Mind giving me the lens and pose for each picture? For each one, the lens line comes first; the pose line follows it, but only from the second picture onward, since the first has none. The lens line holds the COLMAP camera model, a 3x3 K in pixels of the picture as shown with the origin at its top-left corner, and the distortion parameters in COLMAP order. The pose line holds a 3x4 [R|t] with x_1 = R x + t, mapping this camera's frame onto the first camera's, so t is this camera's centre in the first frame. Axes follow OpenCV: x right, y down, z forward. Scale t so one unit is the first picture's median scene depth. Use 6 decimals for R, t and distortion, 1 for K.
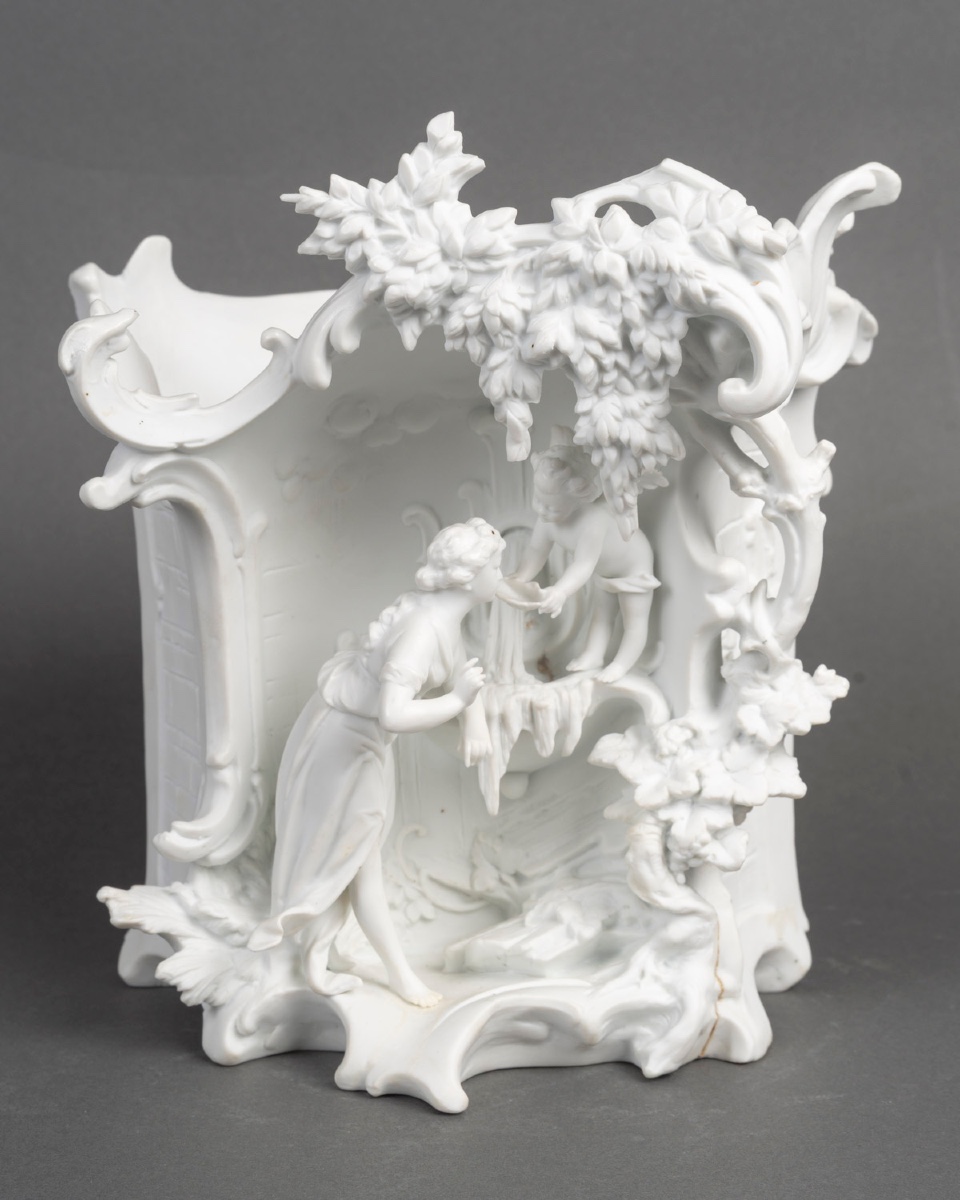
lens RADIAL K [[2204.5, 0, 480.0], [0, 2204.5, 600.0], [0, 0, 1]] dist [0.034413, 0.087791]
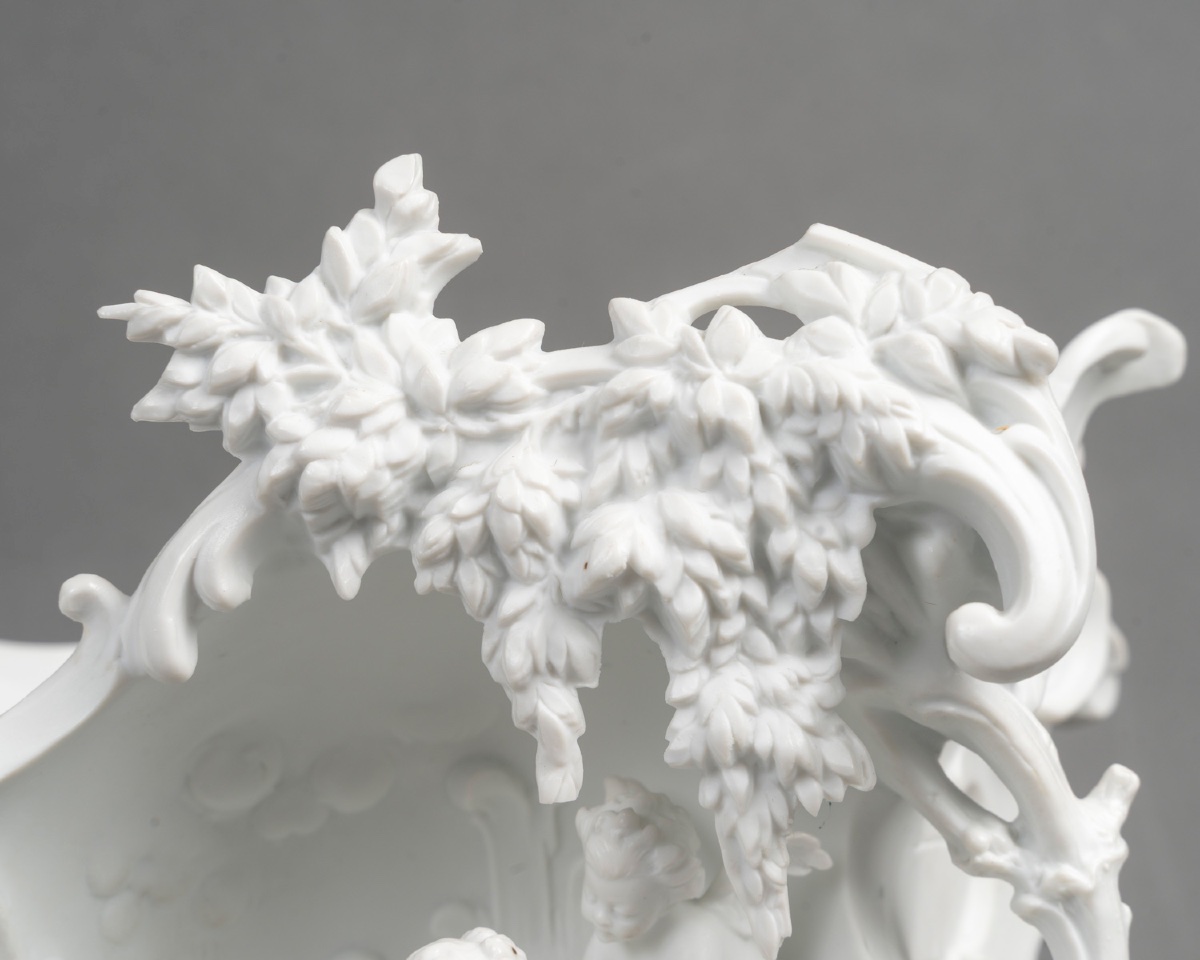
lens RADIAL K [[2727.2, 0, 603.1], [0, 2727.2, 608.5], [0, 0, 1]] dist [0.069028, 0.388565]
pose [[0.995263, -0.024521, 0.094076, -0.033206], [0.049725, 0.959912, -0.275856, 0.073528], [-0.083540, 0.279228, 0.956584, 0.379797]]
